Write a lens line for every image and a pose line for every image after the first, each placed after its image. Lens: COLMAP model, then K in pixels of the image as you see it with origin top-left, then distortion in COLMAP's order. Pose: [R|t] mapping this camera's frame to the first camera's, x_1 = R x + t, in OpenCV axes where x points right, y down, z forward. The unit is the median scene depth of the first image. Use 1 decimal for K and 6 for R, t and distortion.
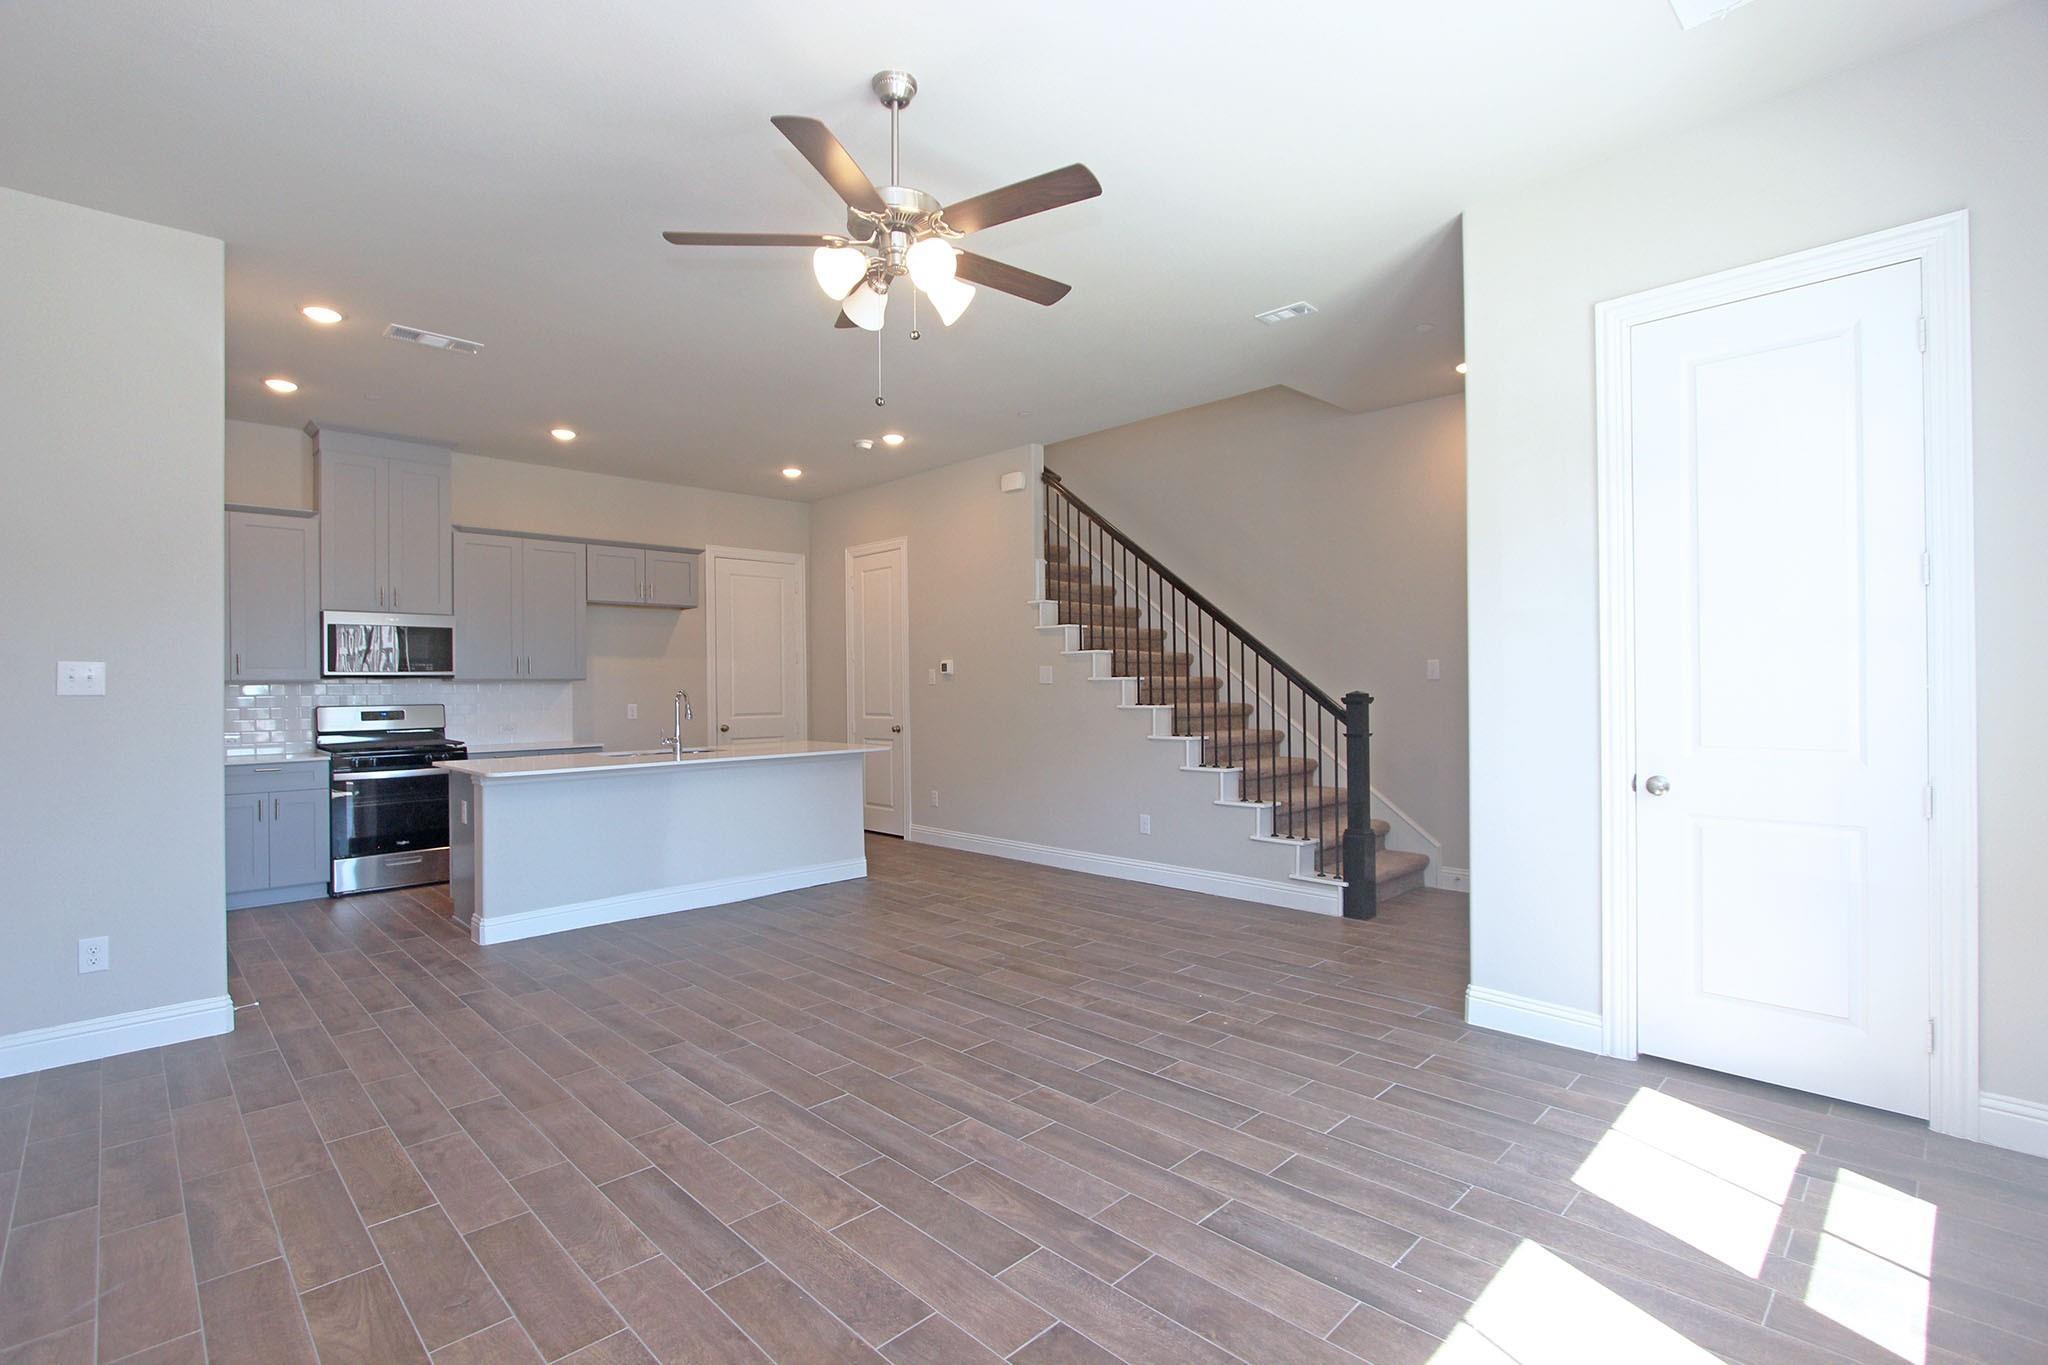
lens RADIAL K [[939.8, 0, 1023.2], [0, 939.8, 684.5], [0, 0, 1]] dist [-0.009209, -0.000166]
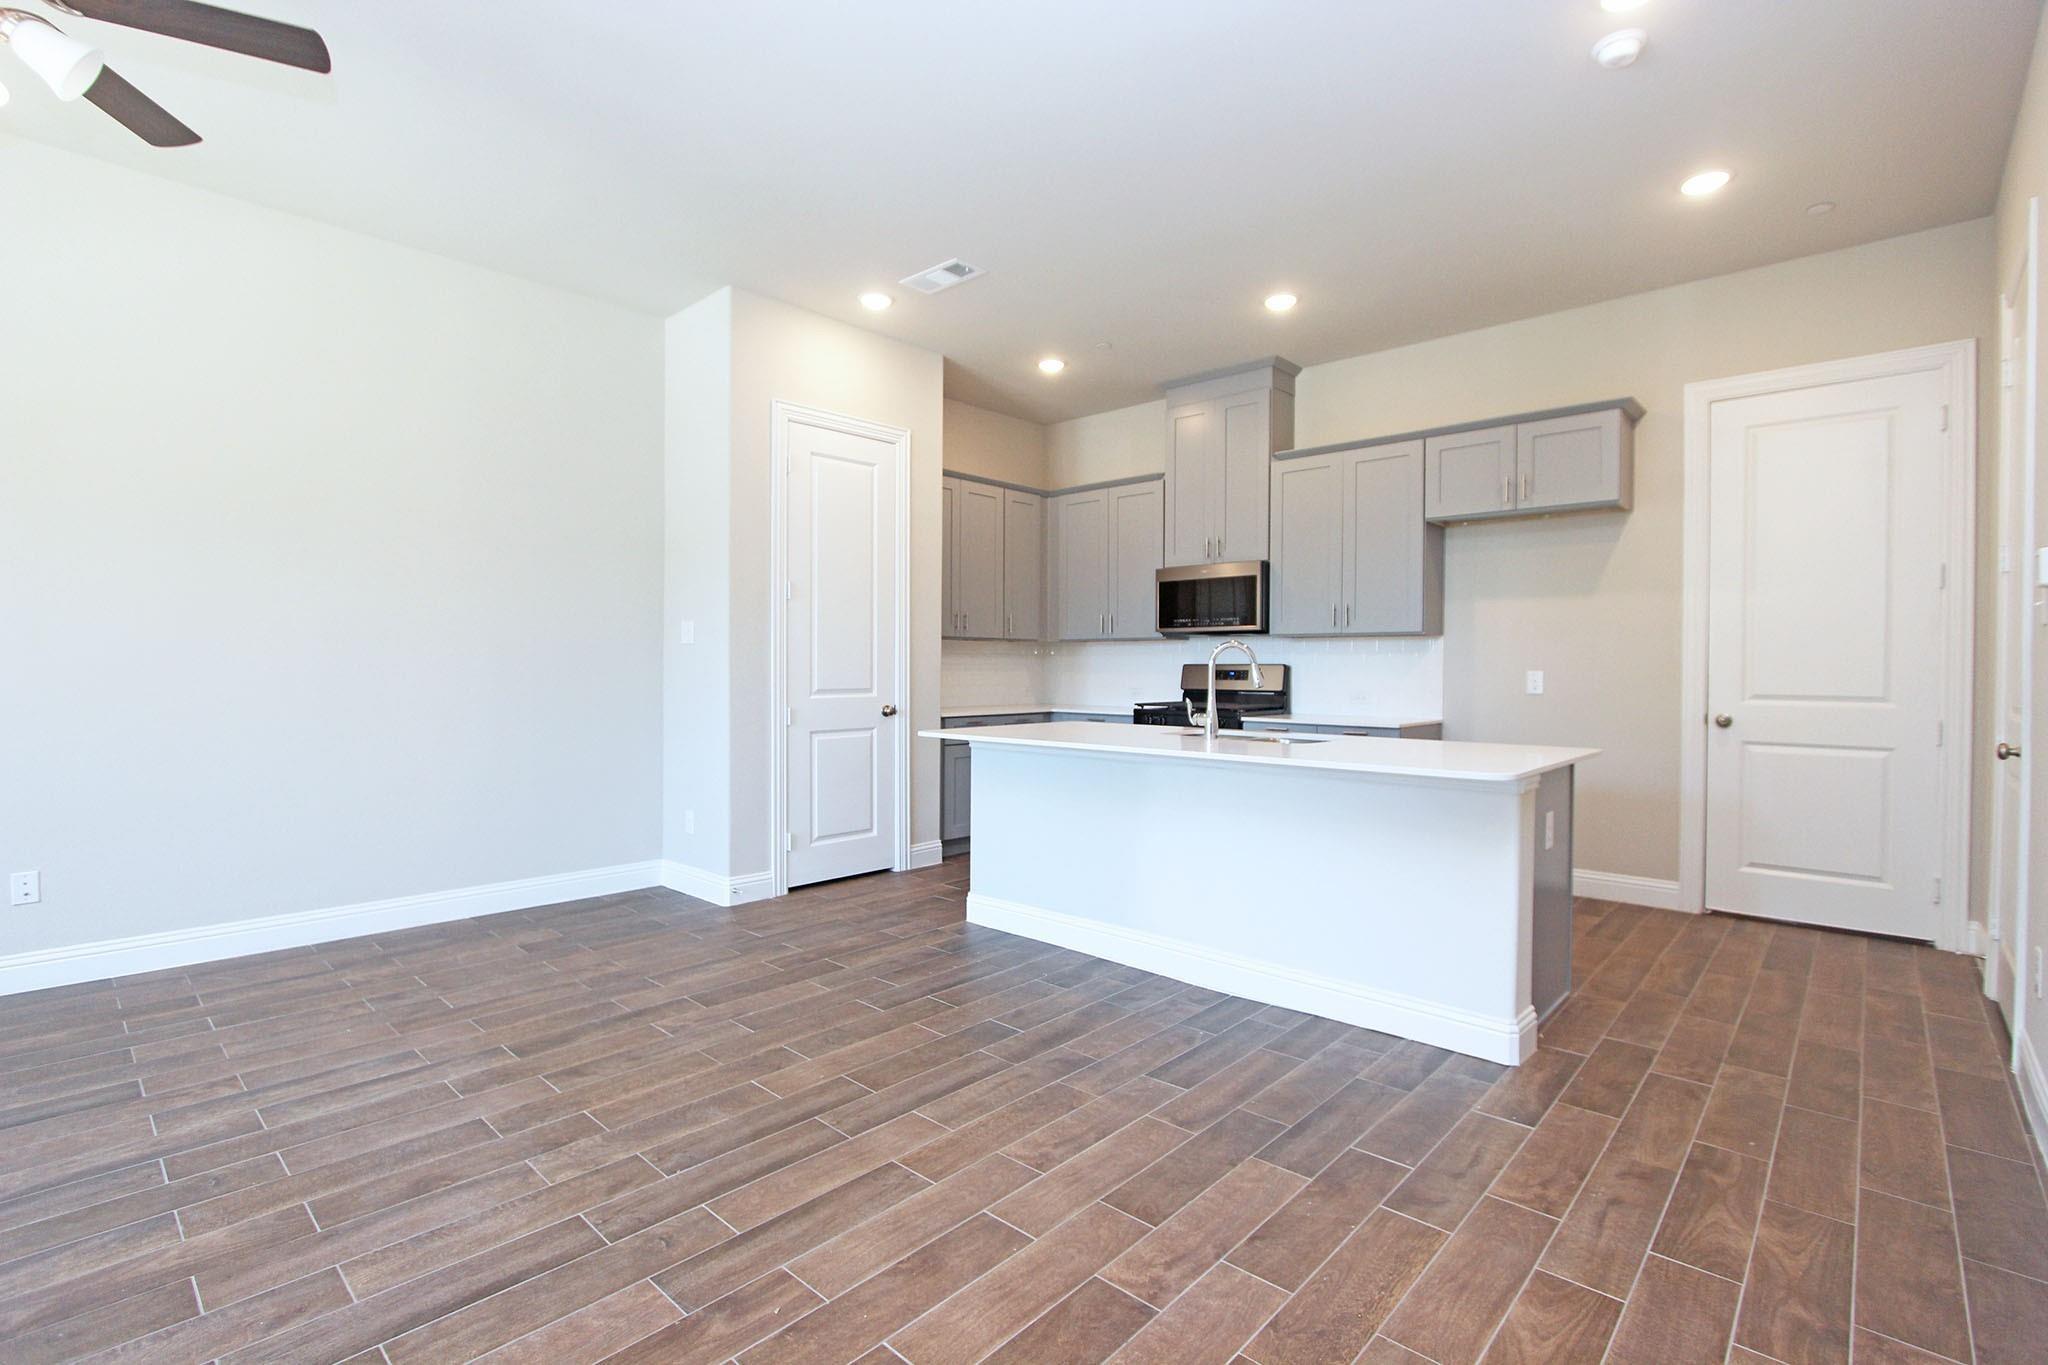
lens RADIAL K [[939.8, 0, 1024.0], [0, 939.8, 674.6], [0, 0, 1]] dist [-0.009209, -0.000166]
pose [[0.040489, 0.018408, -0.999010, 0.491327], [-0.002642, 0.999829, 0.018316, 0.030749], [0.999176, 0.001898, 0.040531, 1.473407]]
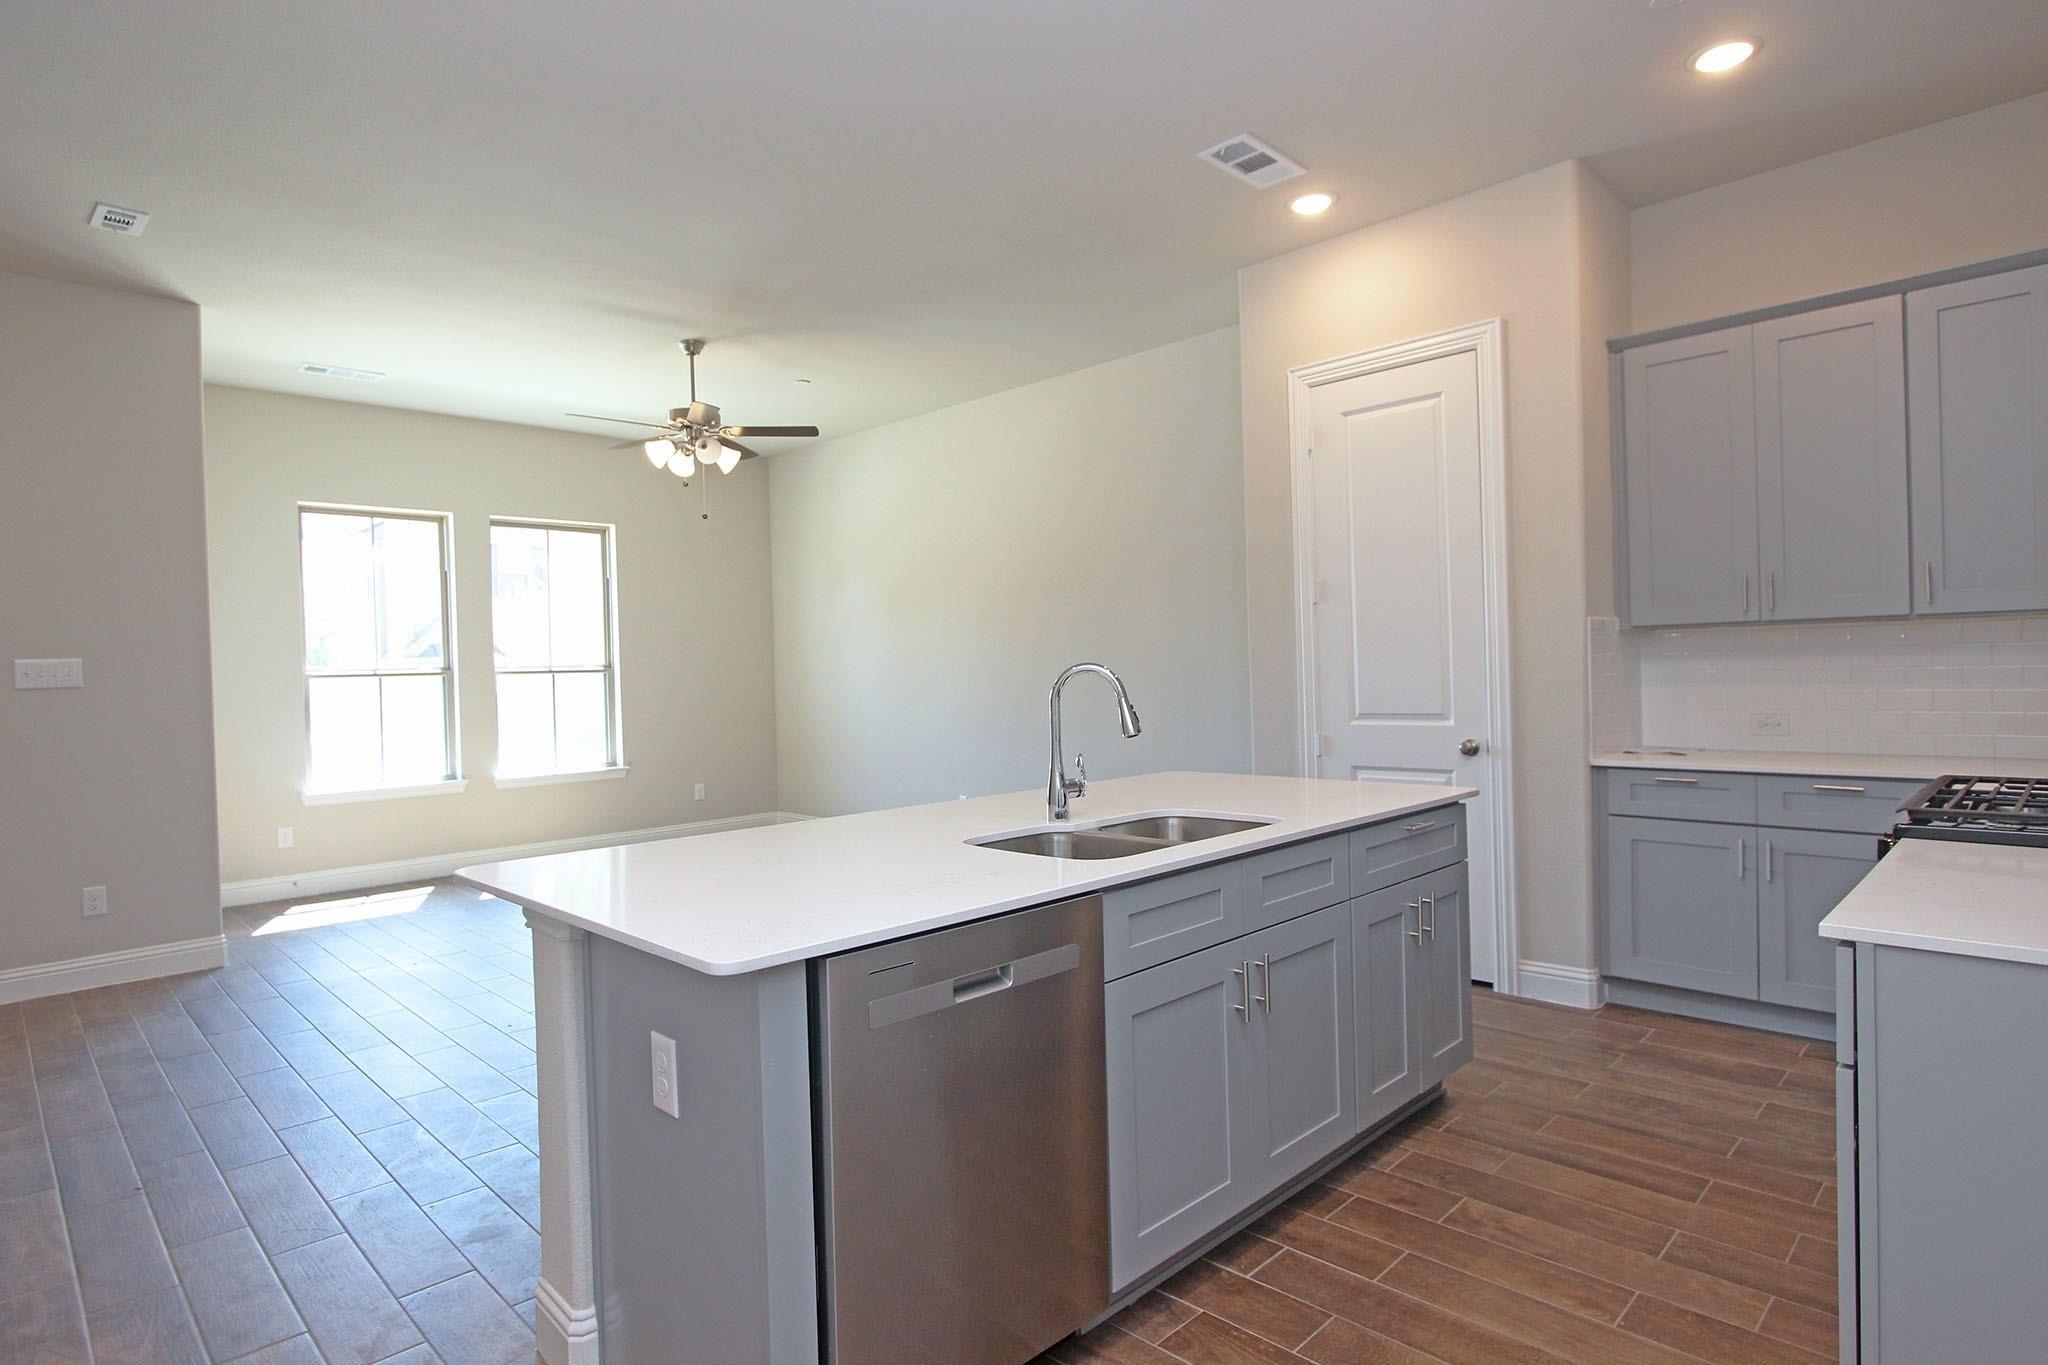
lens RADIAL K [[1085.9, 0, 1019.4], [0, 1085.9, 685.2], [0, 0, 1]] dist [-0.006212, 0.000097]
pose [[-0.999310, 0.037130, -0.000304, -0.620760], [0.037122, 0.999219, 0.013566, 0.014041], [0.000807, 0.013546, -0.999908, 2.579649]]
